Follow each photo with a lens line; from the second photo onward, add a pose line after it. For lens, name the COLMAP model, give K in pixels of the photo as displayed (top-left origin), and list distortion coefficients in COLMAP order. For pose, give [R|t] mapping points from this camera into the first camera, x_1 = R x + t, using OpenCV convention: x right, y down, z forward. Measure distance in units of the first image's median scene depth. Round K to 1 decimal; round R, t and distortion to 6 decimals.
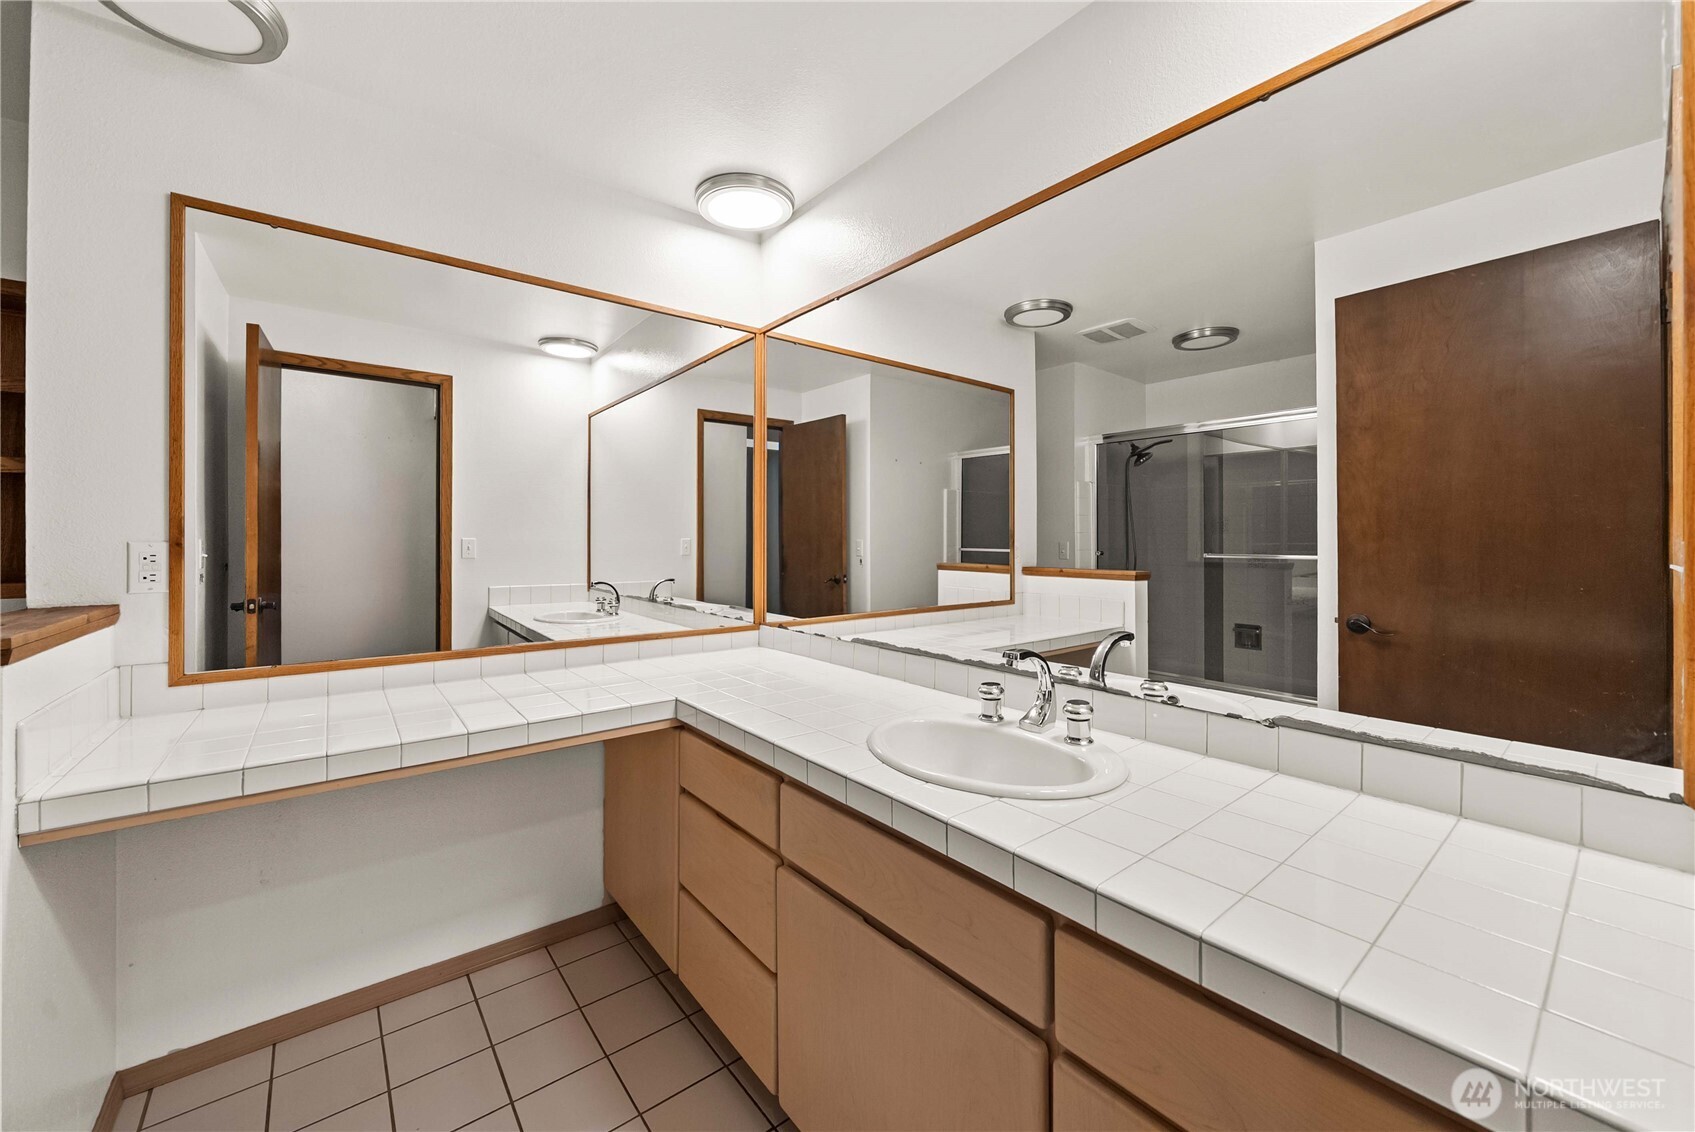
lens RADIAL K [[653.8, 0, 847.1], [0, 653.8, 530.0], [0, 0, 1]] dist [-0.004848, -0.000139]
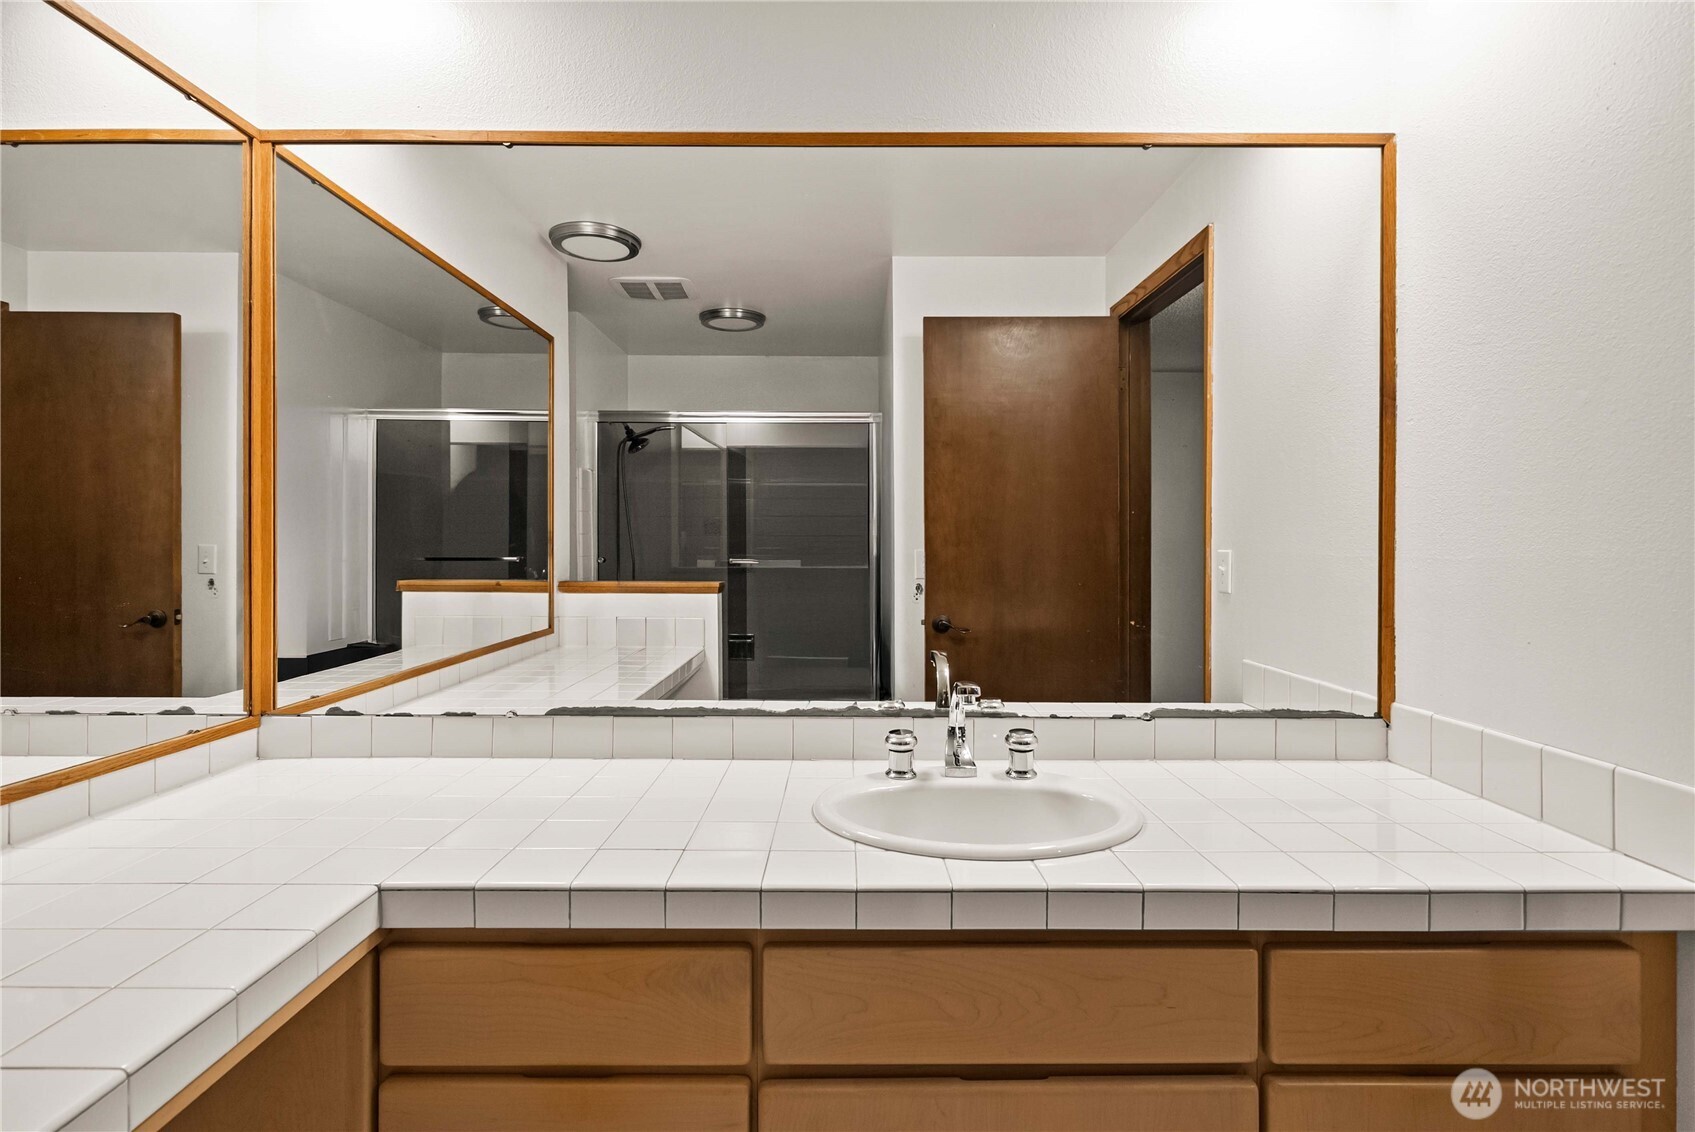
lens RADIAL K [[824.6, 0, 848.8], [0, 824.6, 536.1], [0, 0, 1]] dist [-0.001208, -0.000719]
pose [[0.624755, 0.004005, 0.780811, -0.260292], [-0.012542, 0.999909, 0.004907, -0.003837], [-0.780720, -0.012859, 0.624748, 0.179296]]
